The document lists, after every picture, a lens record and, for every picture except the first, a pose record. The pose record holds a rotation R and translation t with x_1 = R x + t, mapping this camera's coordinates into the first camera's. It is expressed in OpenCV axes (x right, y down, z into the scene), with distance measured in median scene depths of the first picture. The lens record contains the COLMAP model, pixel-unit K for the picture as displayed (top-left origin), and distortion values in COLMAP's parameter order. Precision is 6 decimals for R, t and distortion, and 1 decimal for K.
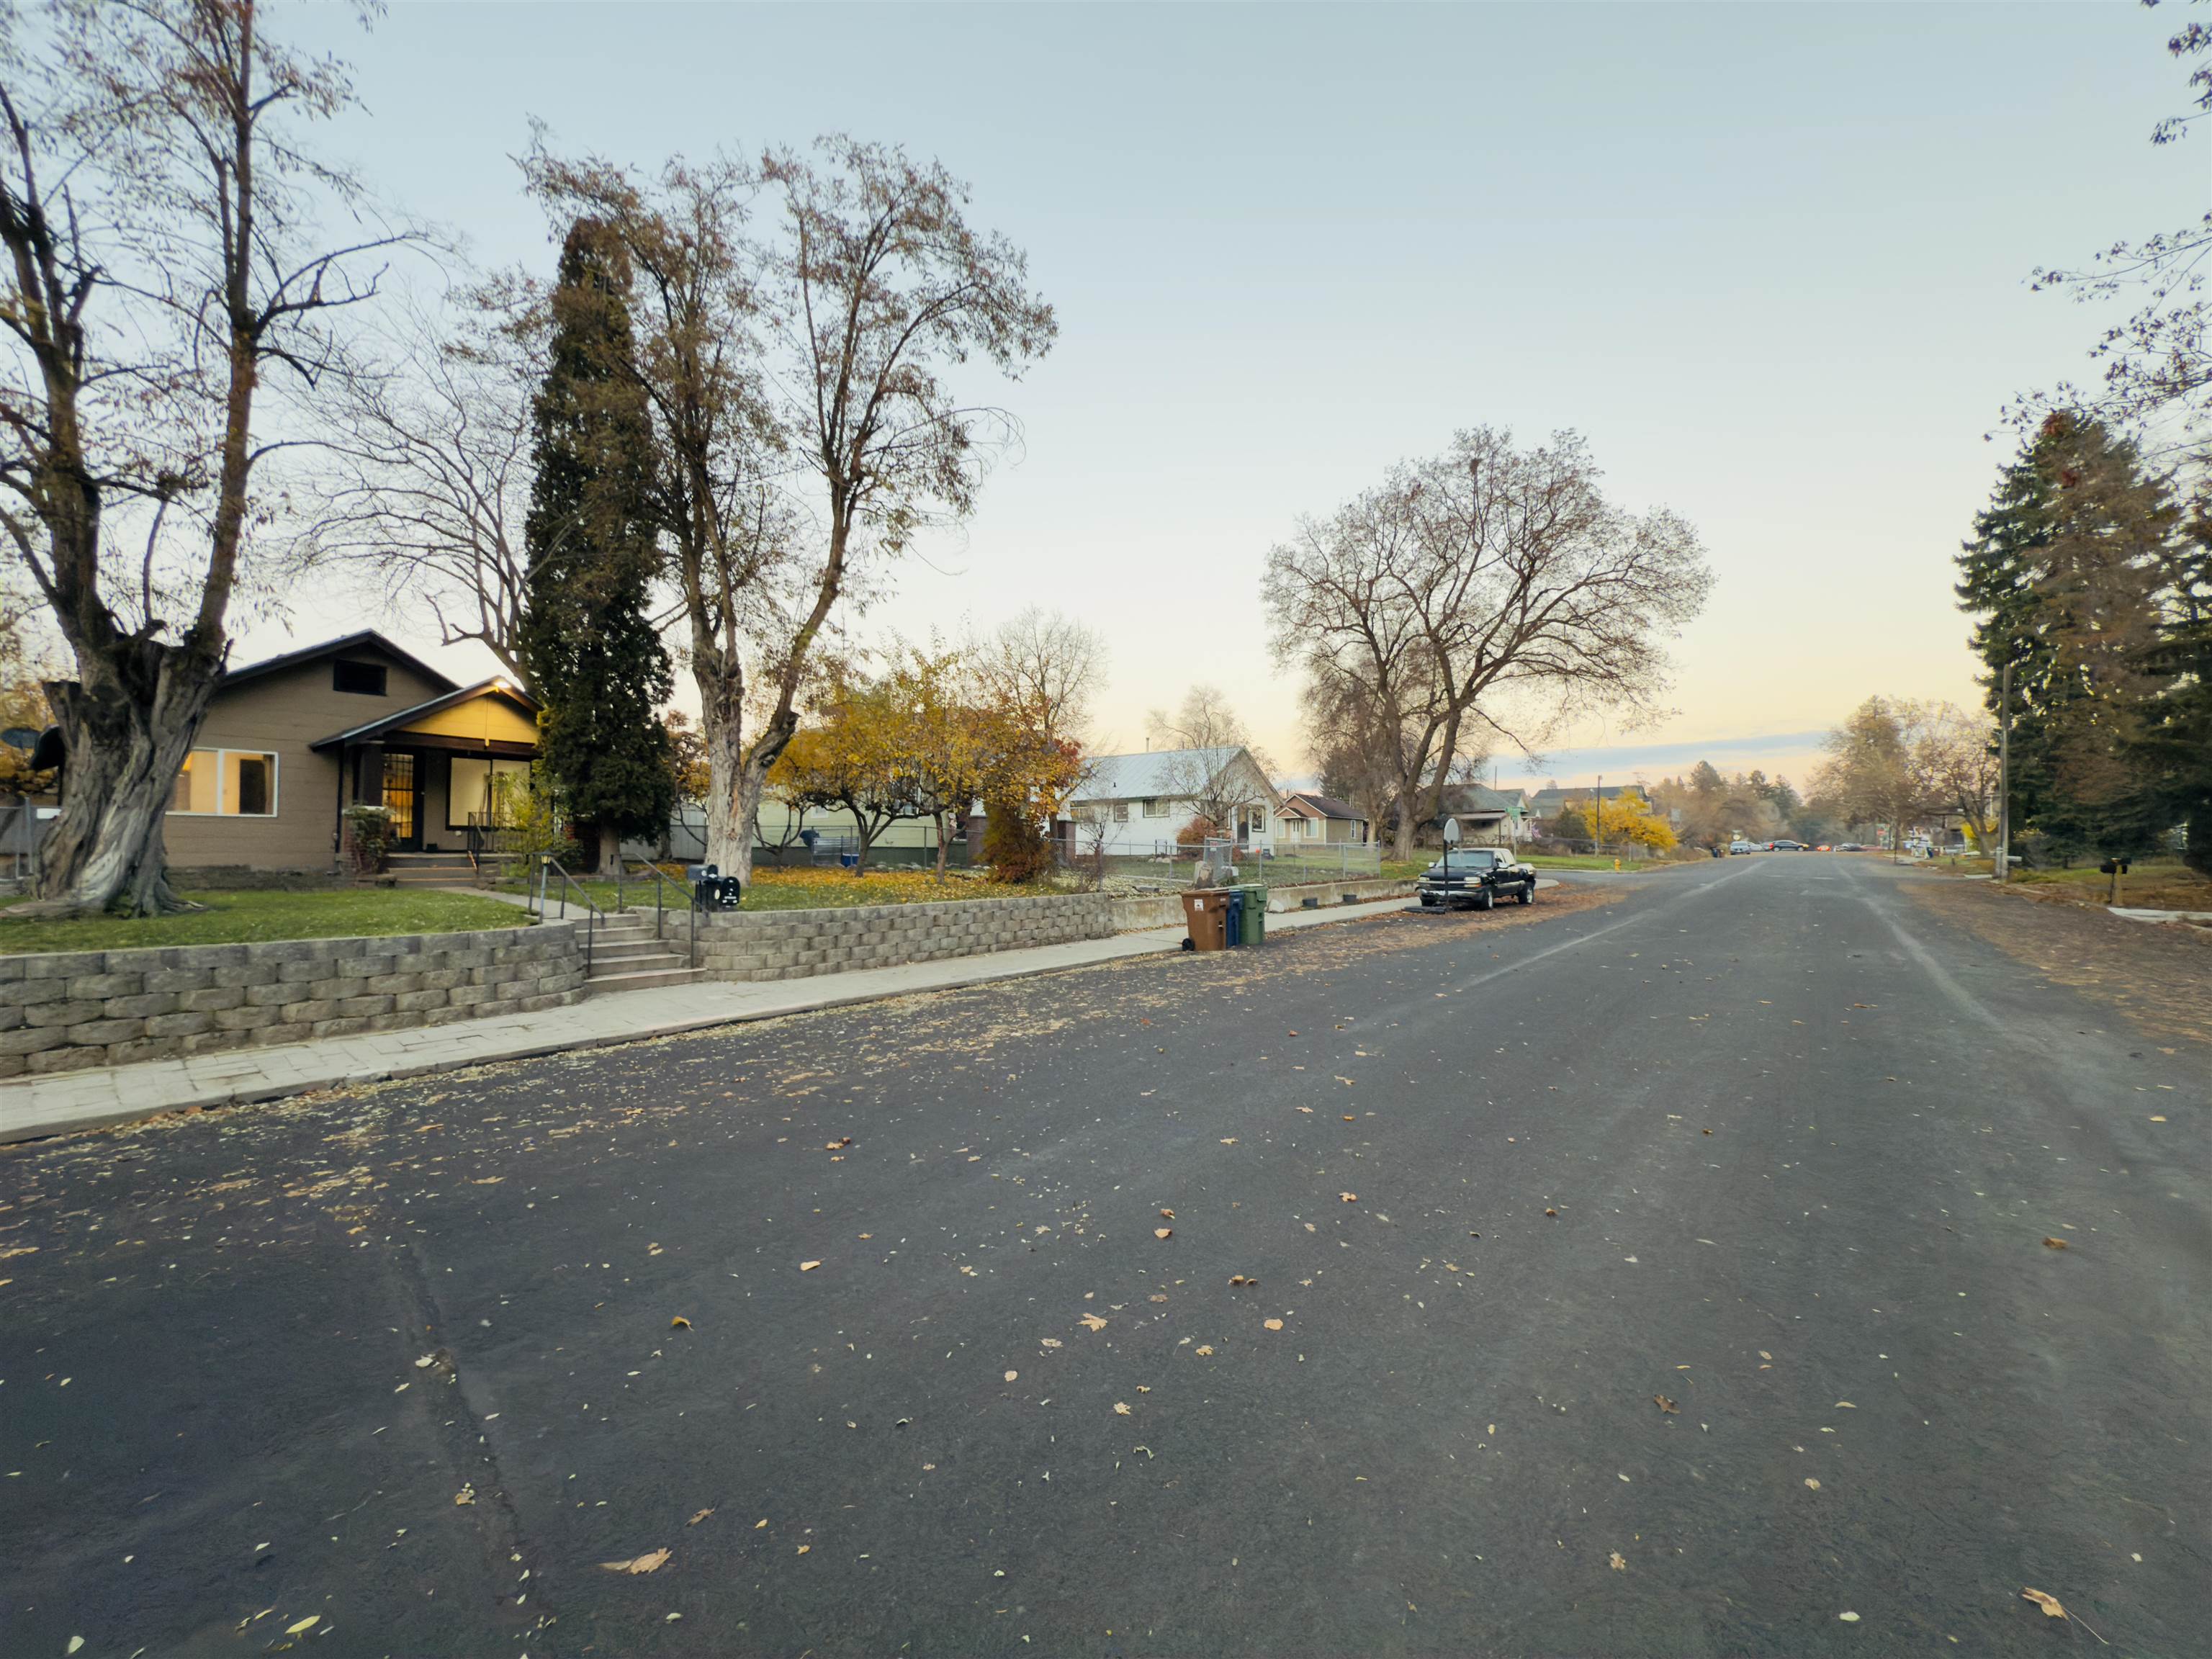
lens RADIAL K [[880.9, 0, 1106.9], [0, 880.9, 831.0], [0, 0, 1]] dist [0.000046, -0.000214]
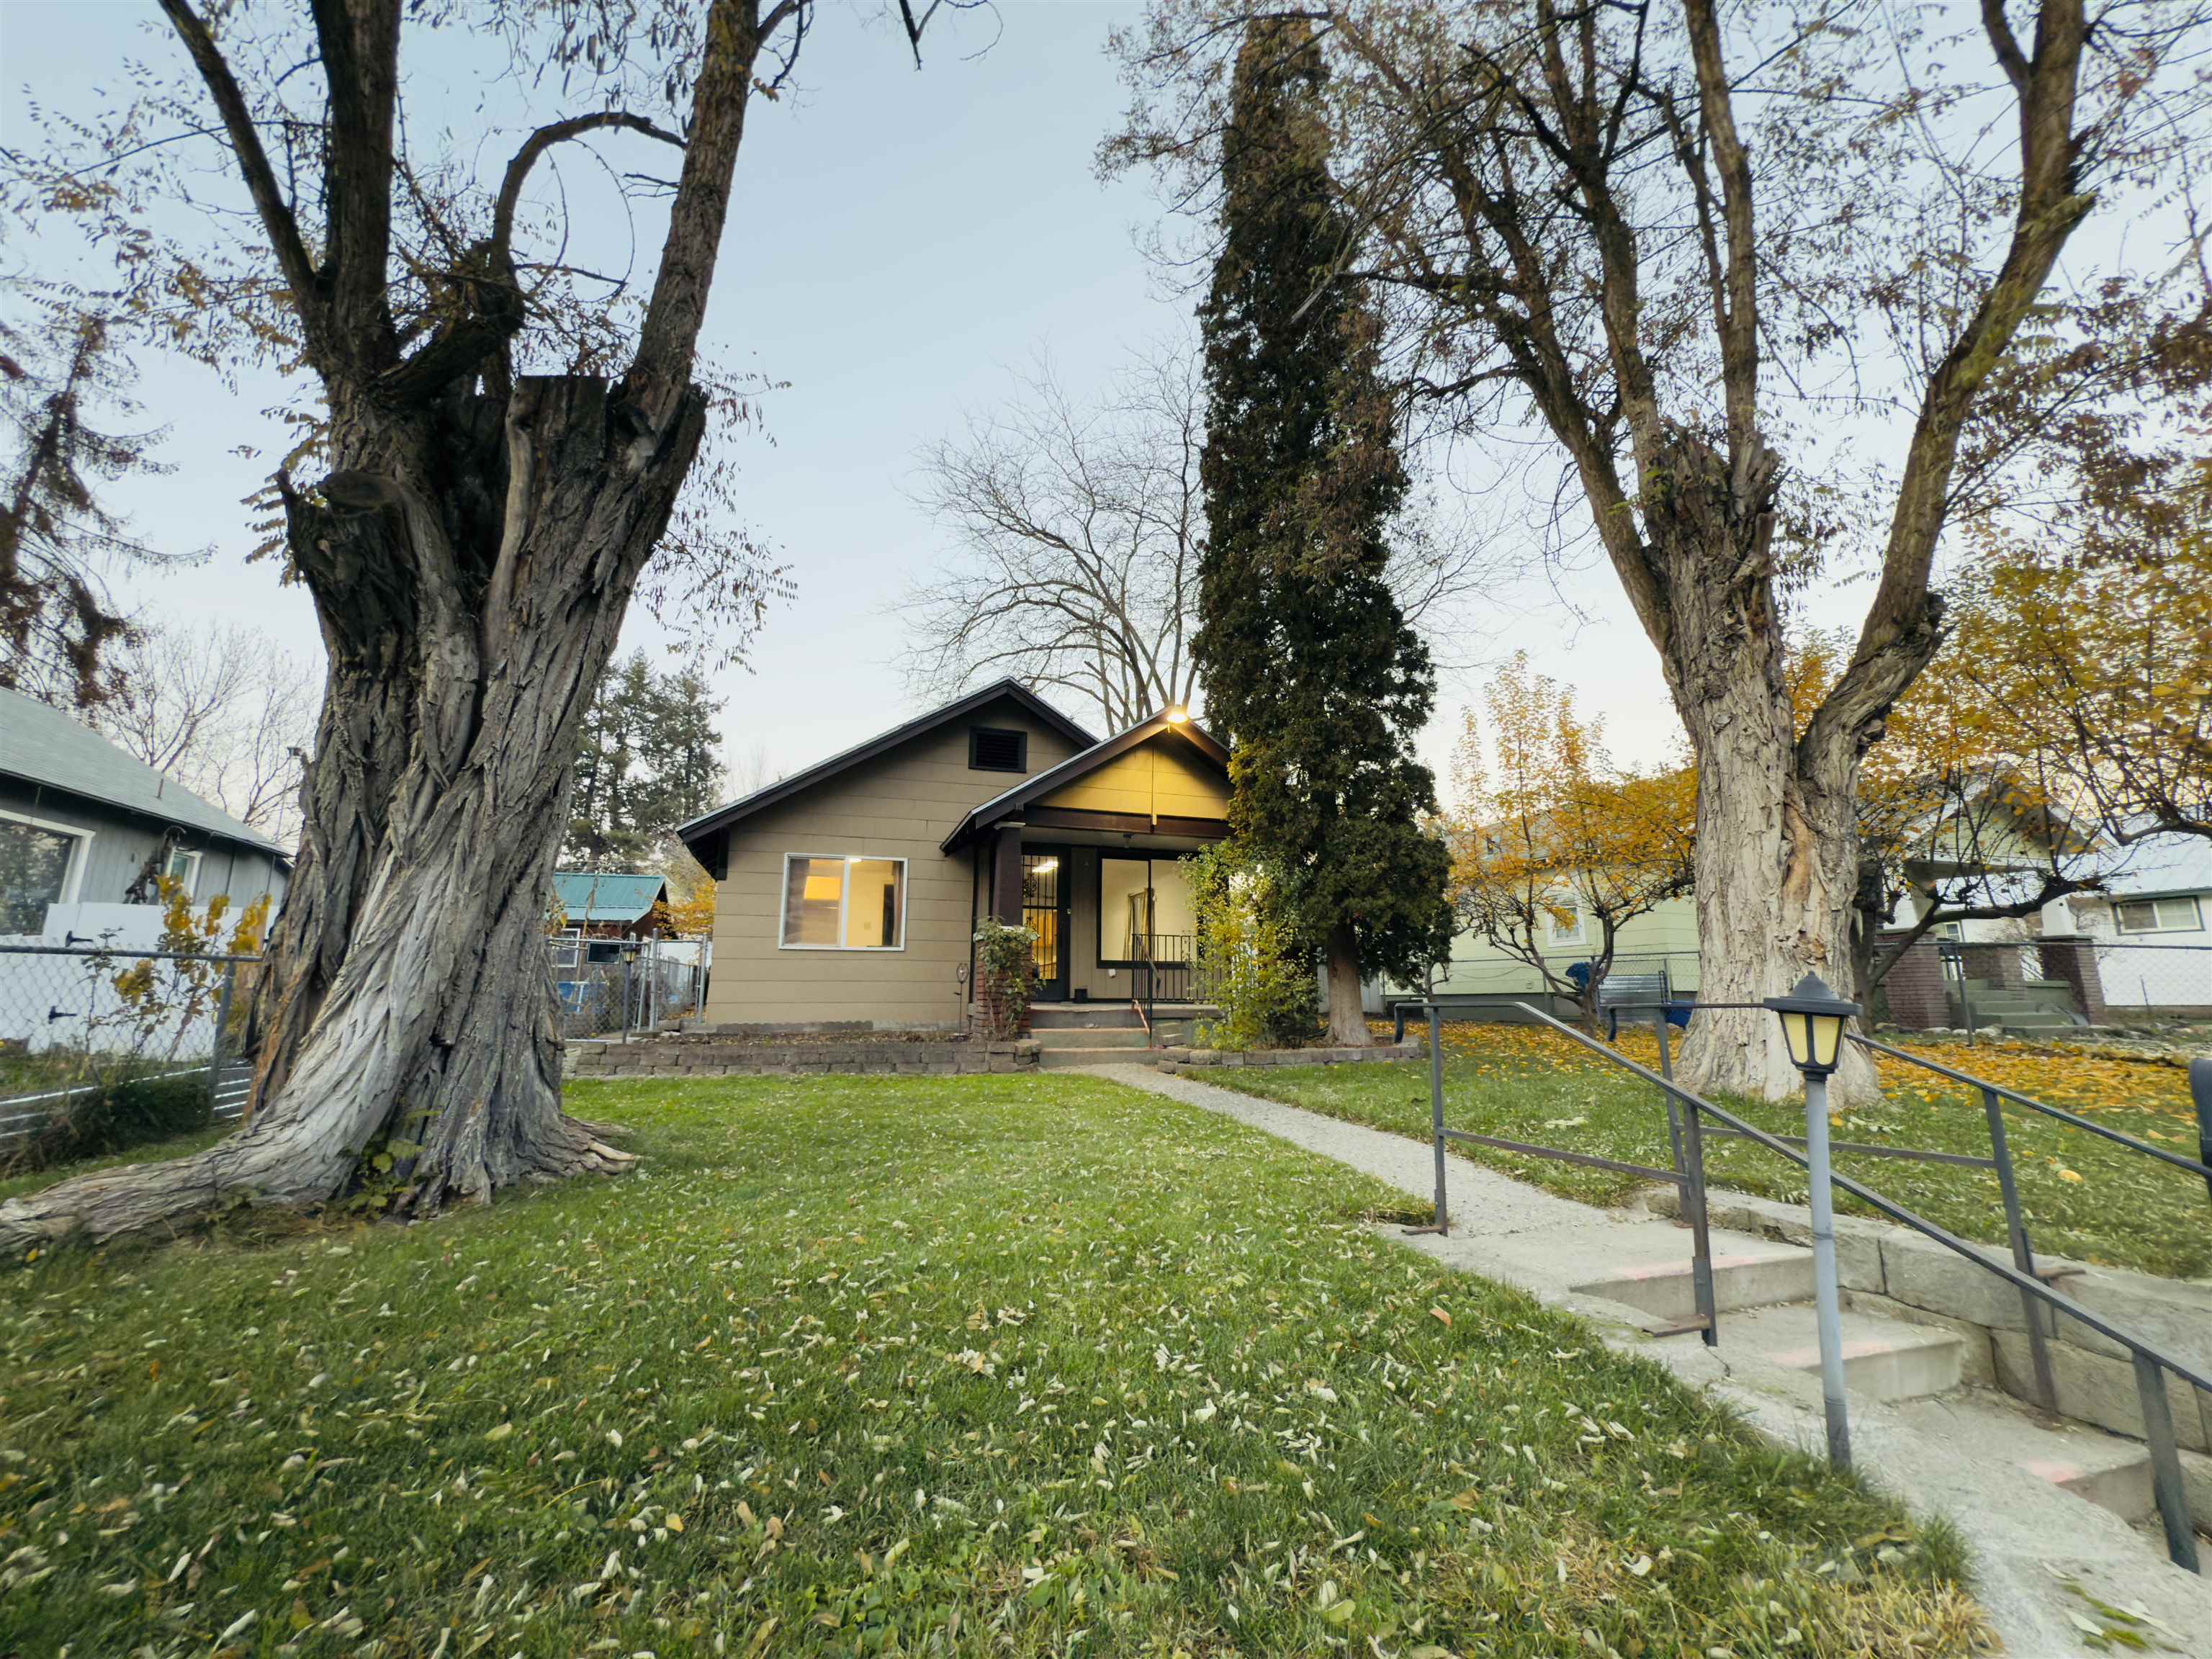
lens RADIAL K [[880.9, 0, 1106.6], [0, 880.9, 827.7], [0, 0, 1]] dist [0.000046, -0.000214]
pose [[0.829574, -0.109629, -0.547529, -0.436303], [0.014240, 0.984373, -0.175522, 0.013465], [0.558215, 0.137812, 0.818171, 0.528088]]
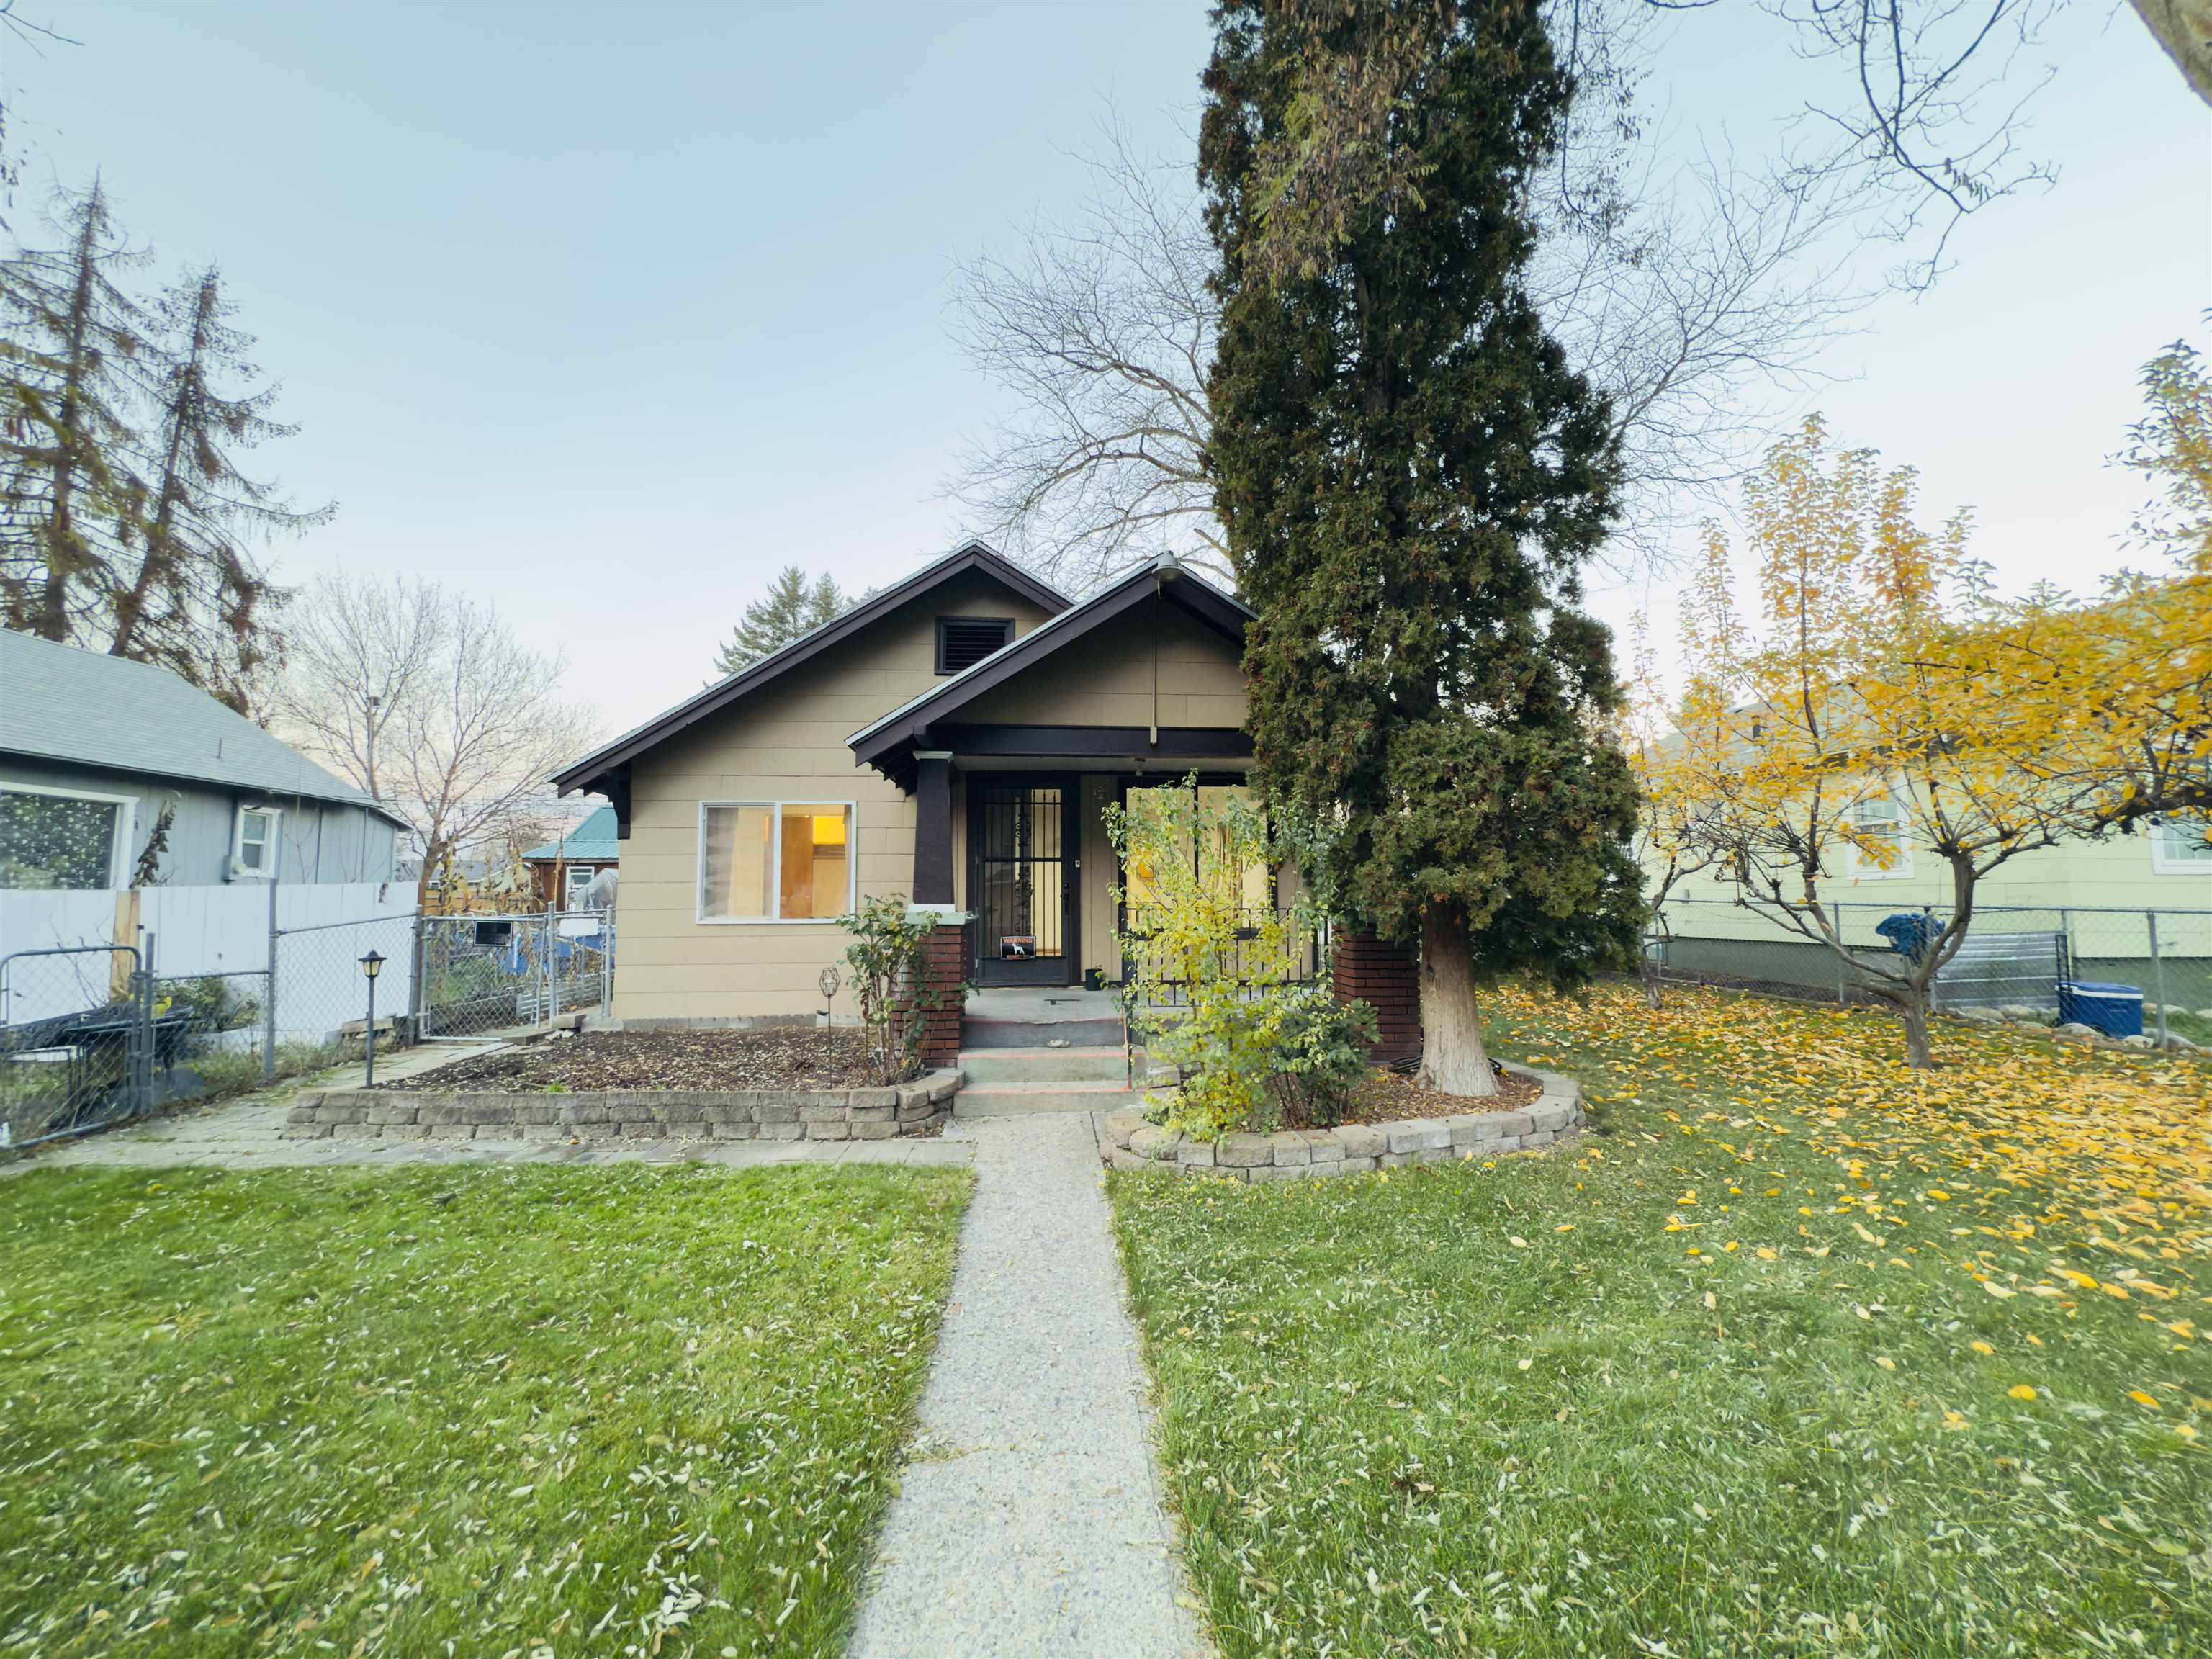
lens RADIAL K [[880.9, 0, 1106.5], [0, 880.9, 829.3], [0, 0, 1]] dist [0.000046, -0.000214]
pose [[0.670450, -0.064712, -0.739127, -0.463376], [0.023423, 0.997539, -0.066090, -0.034158], [0.741585, 0.026997, 0.670316, 0.784438]]
